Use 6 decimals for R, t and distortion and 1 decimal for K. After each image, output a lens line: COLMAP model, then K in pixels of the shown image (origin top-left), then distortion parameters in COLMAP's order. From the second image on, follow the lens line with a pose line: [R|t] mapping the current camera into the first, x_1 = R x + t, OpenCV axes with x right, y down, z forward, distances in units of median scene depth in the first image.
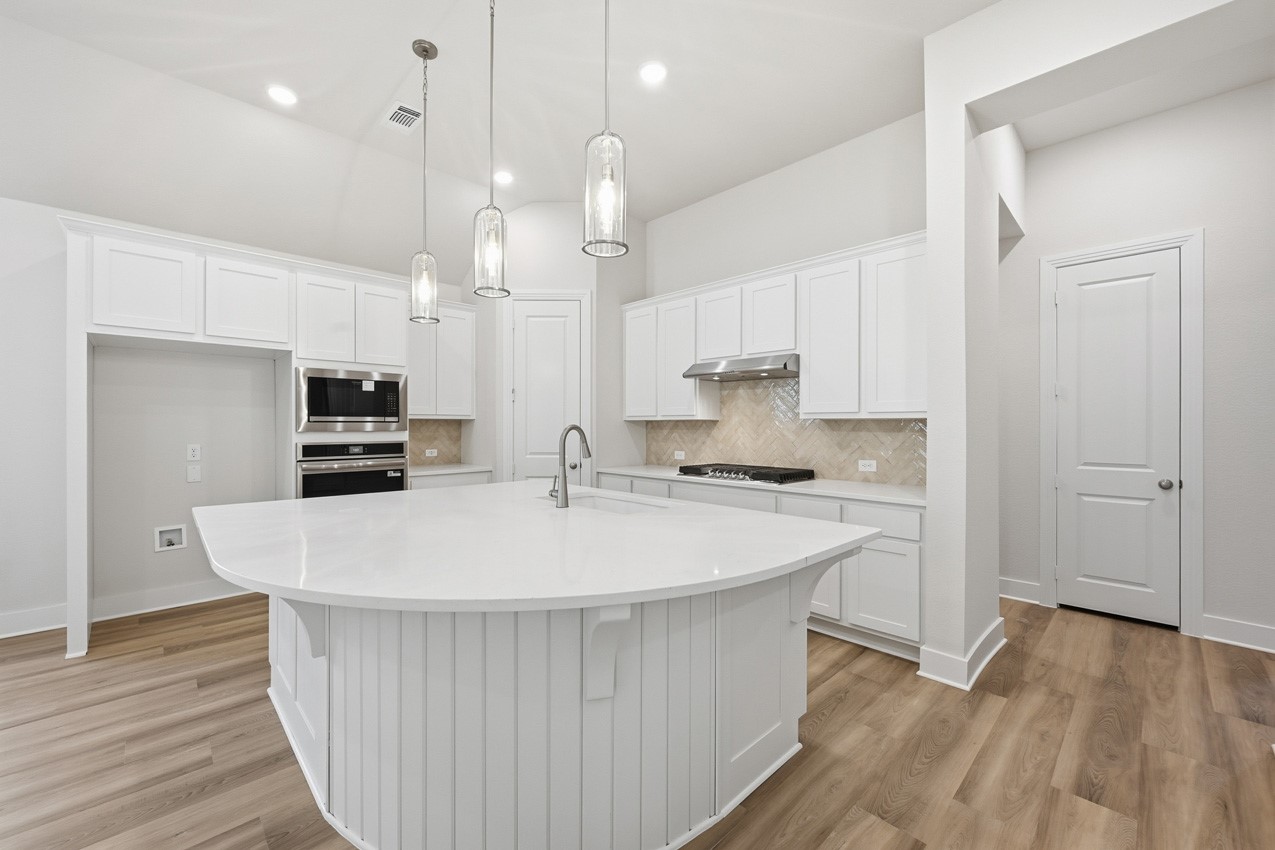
lens RADIAL K [[505.7, 0, 636.6], [0, 505.7, 426.8], [0, 0, 1]] dist [0.003707, -0.000248]
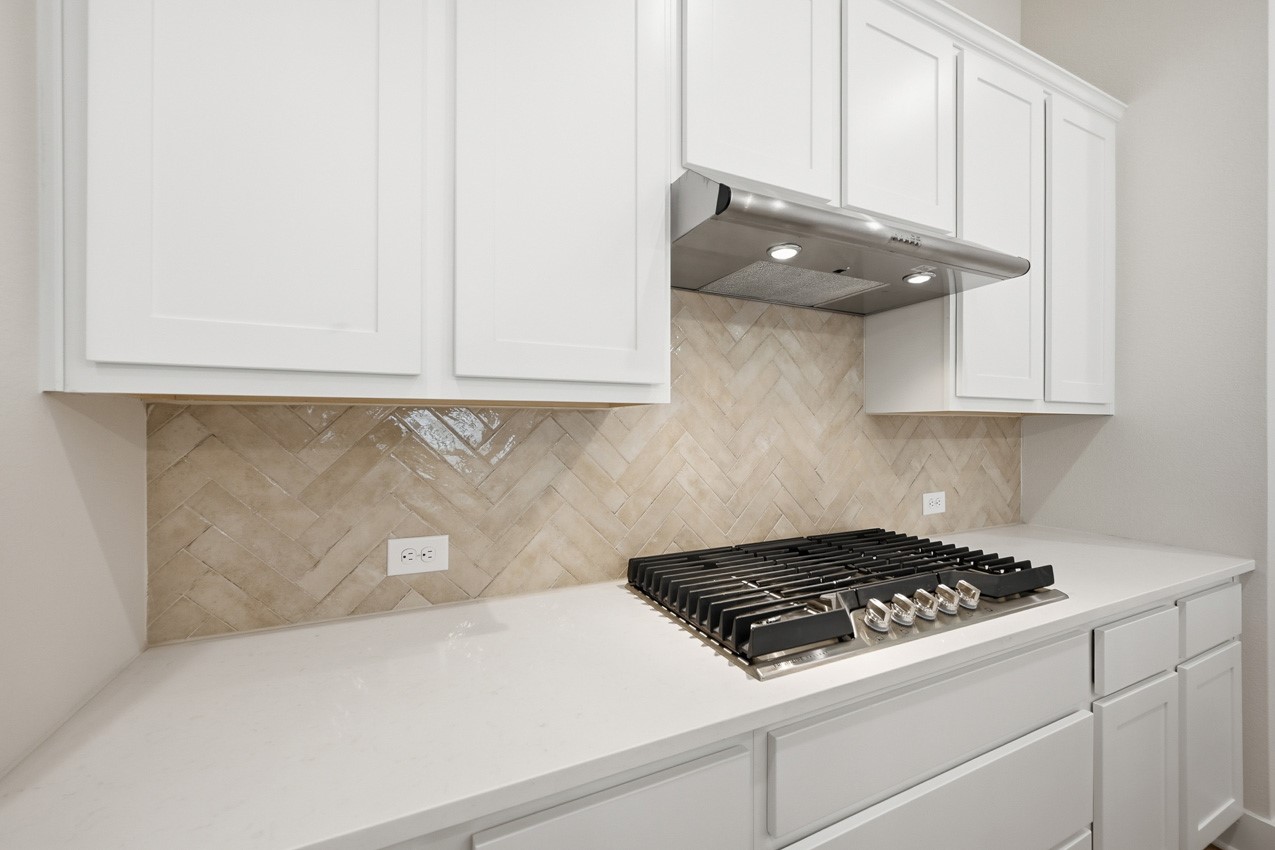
lens RADIAL K [[505.7, 0, 635.5], [0, 505.7, 427.0], [0, 0, 1]] dist [0.003707, -0.000248]
pose [[0.314447, -0.001129, 0.949274, -0.136536], [0.003185, 0.999995, 0.000134, -0.003365], [-0.949270, 0.002982, 0.314449, 1.082120]]
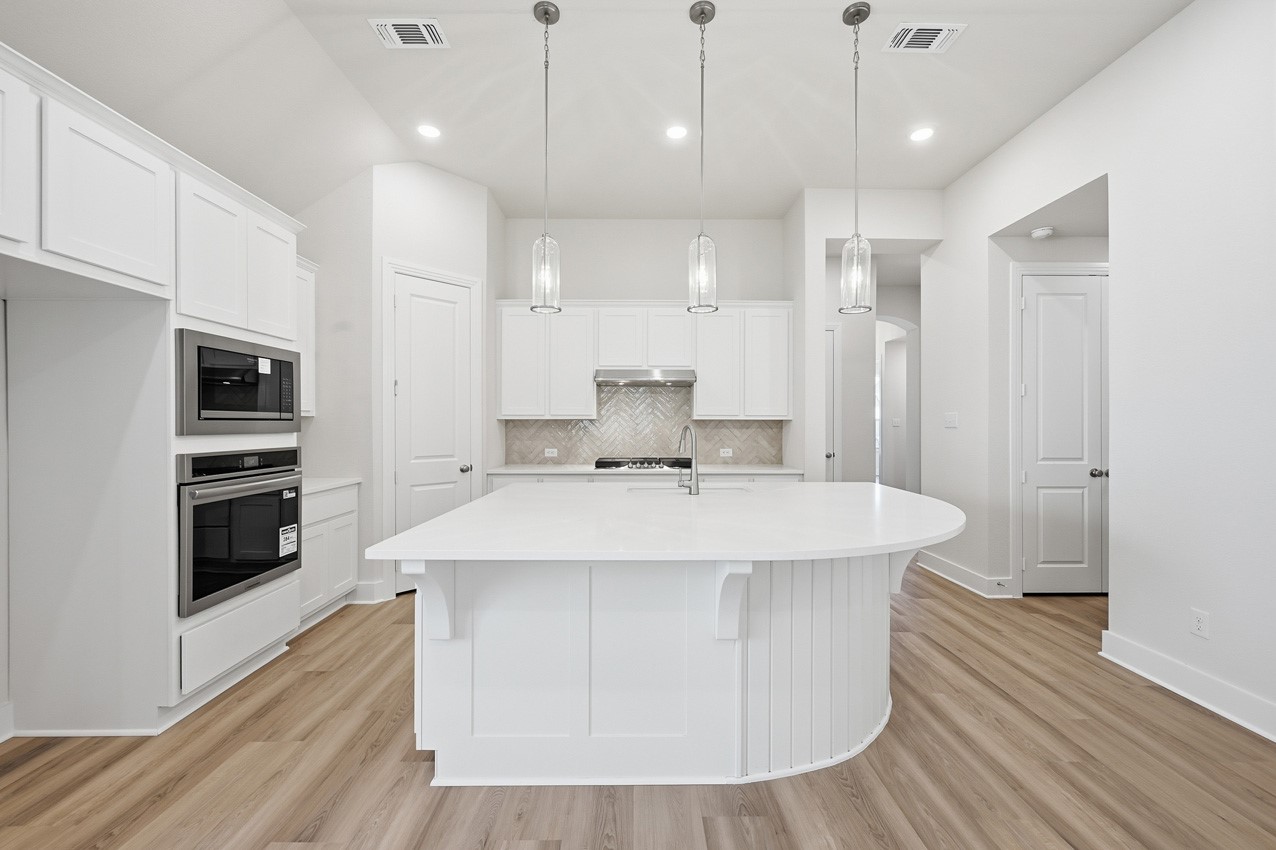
lens RADIAL K [[506.1, 0, 639.5], [0, 506.1, 423.1], [0, 0, 1]] dist [0.003707, -0.000248]
pose [[0.689631, 0.000970, 0.724160, -0.715133], [0.002285, 0.999991, -0.003515, -0.001490], [-0.724157, 0.004078, 0.689623, 0.184283]]
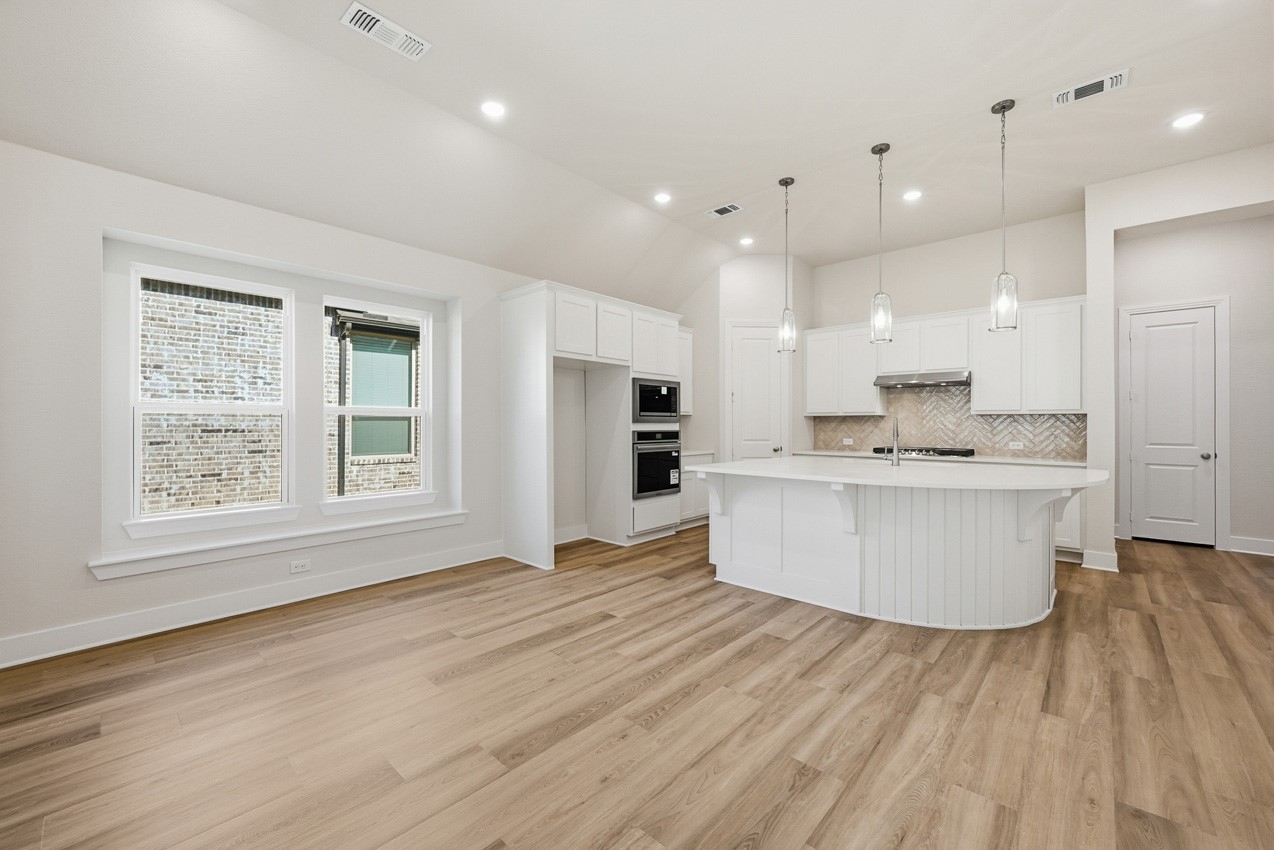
lens RADIAL K [[505.3, 0, 639.5], [0, 505.3, 422.4], [0, 0, 1]] dist [0.003707, -0.000248]
pose [[0.997978, 0.000694, 0.063550, -0.727817], [-0.000334, 0.999984, -0.005682, 0.016554], [-0.063553, 0.005649, 0.997963, -0.413726]]
